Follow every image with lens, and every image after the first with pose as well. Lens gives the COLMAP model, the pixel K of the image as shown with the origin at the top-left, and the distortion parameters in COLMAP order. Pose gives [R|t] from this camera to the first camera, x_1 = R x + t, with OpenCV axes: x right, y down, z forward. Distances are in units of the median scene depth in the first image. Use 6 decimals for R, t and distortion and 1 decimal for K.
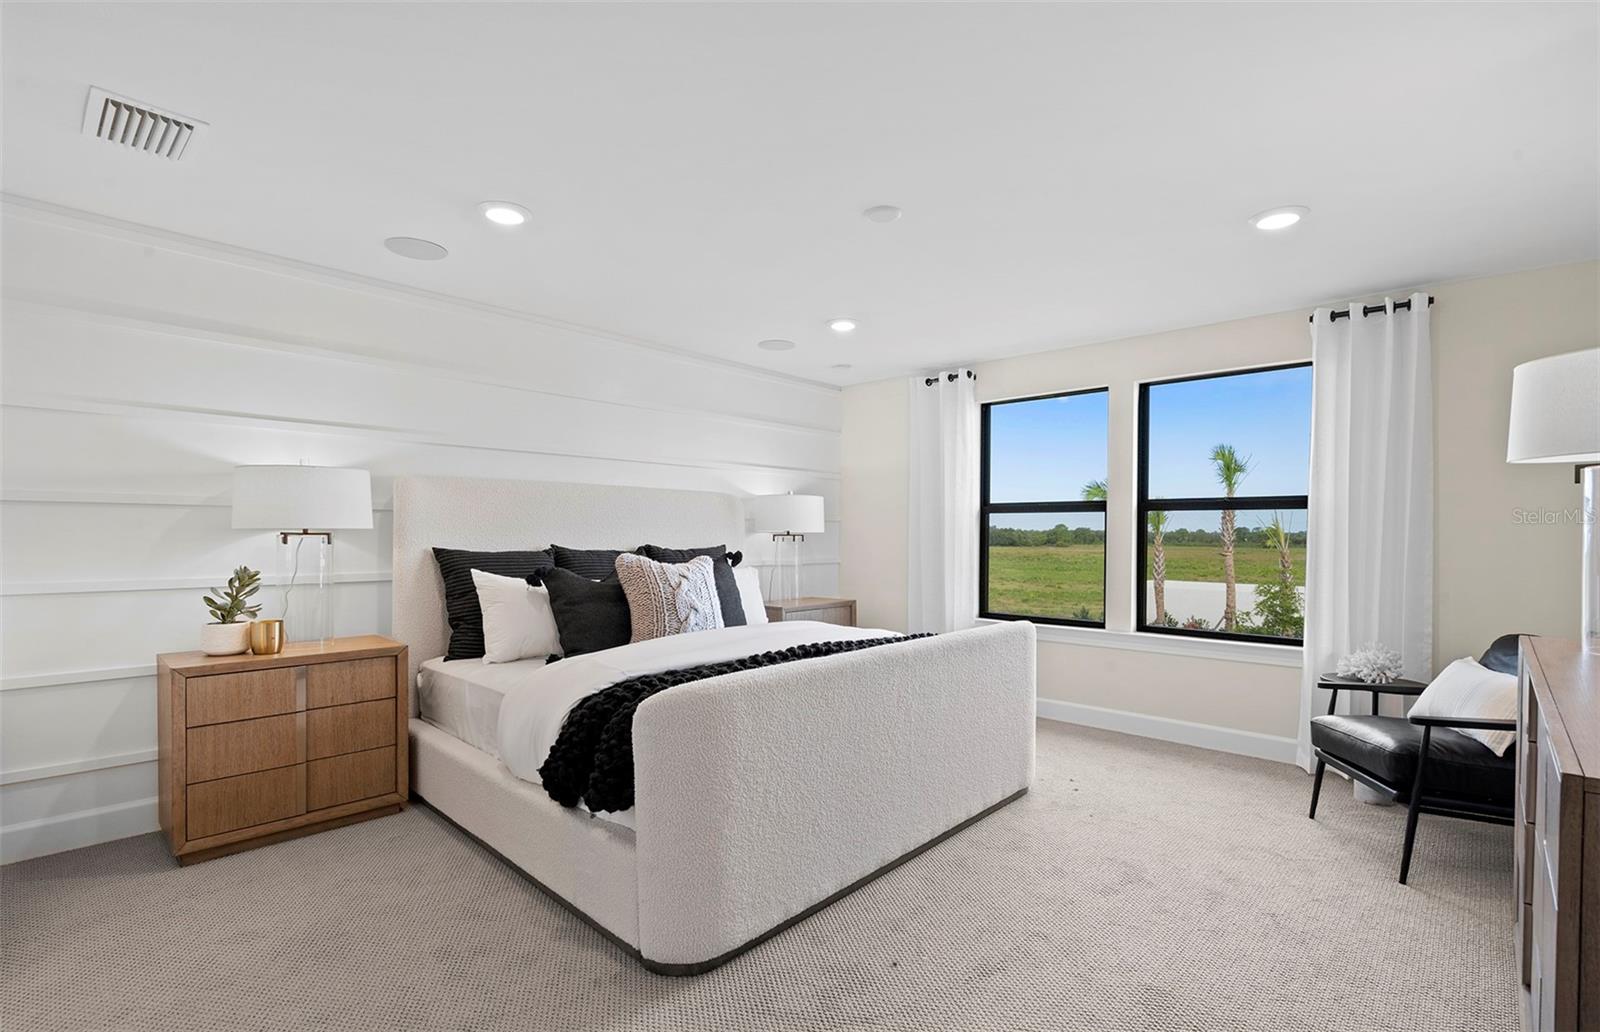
lens RADIAL K [[736.1, 0, 778.4], [0, 736.1, 550.0], [0, 0, 1]] dist [-0.000330, 0.000942]
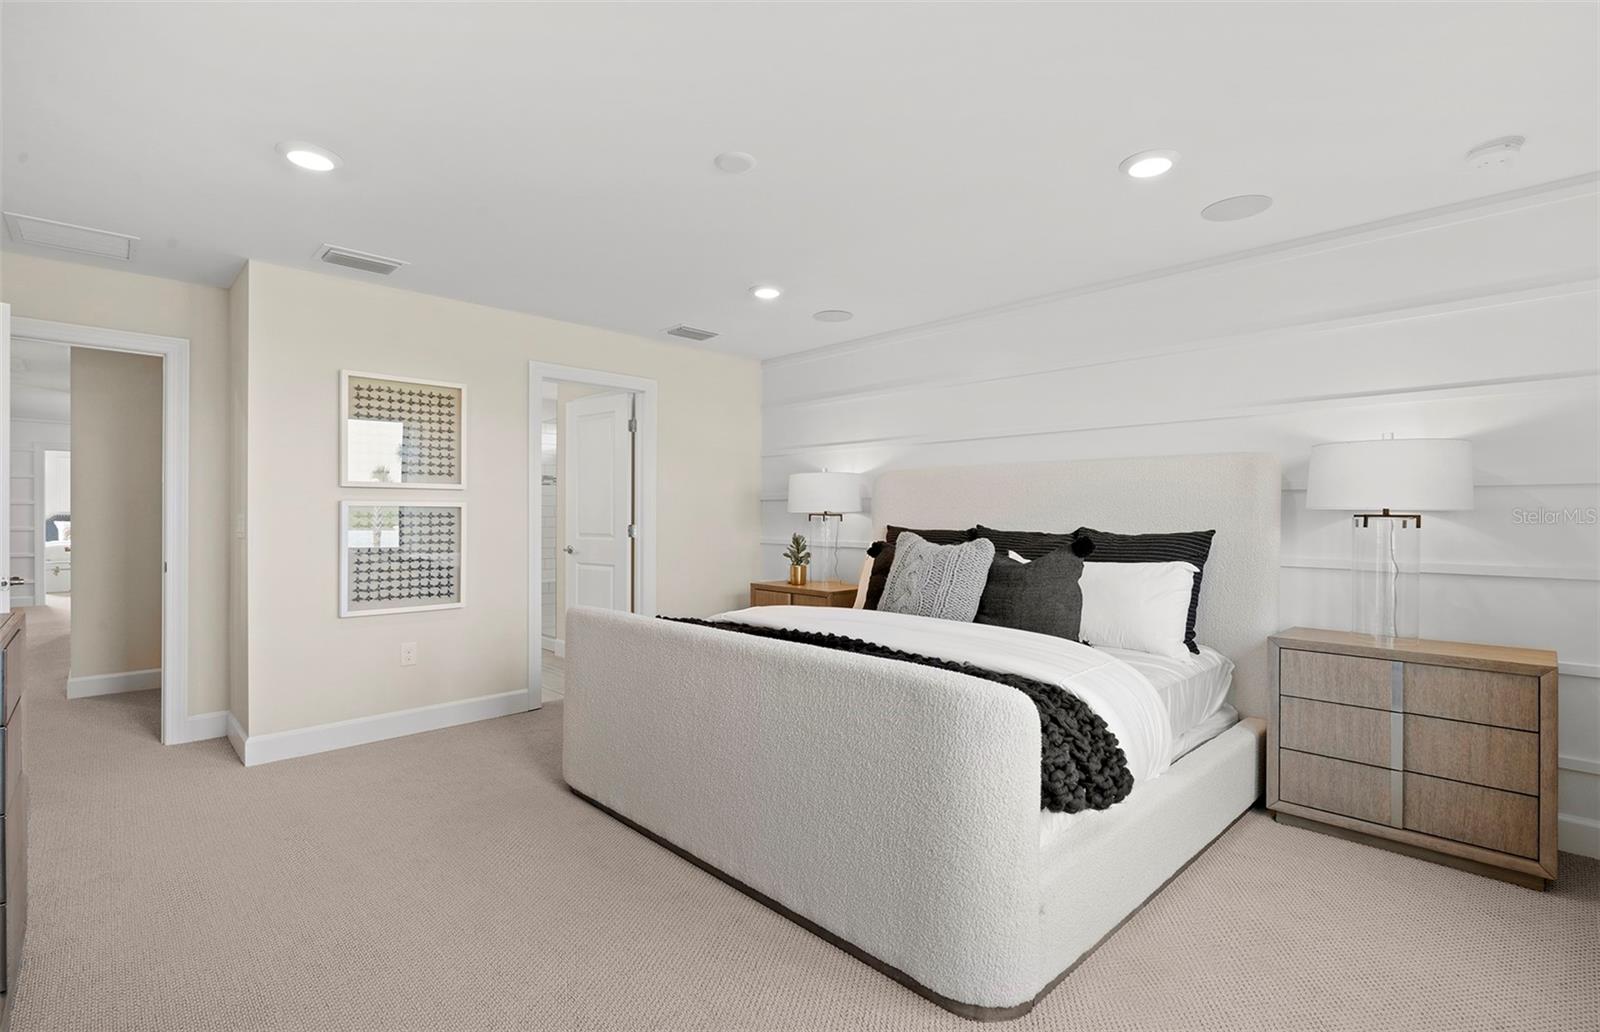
lens RADIAL K [[736.1, 0, 799.7], [0, 736.1, 512.6], [0, 0, 1]] dist [-0.000330, 0.000942]
pose [[-0.015725, -0.007180, -0.999851, 0.317961], [-0.021733, 0.999740, -0.006837, -0.004843], [0.999640, 0.021622, -0.015877, 0.328196]]
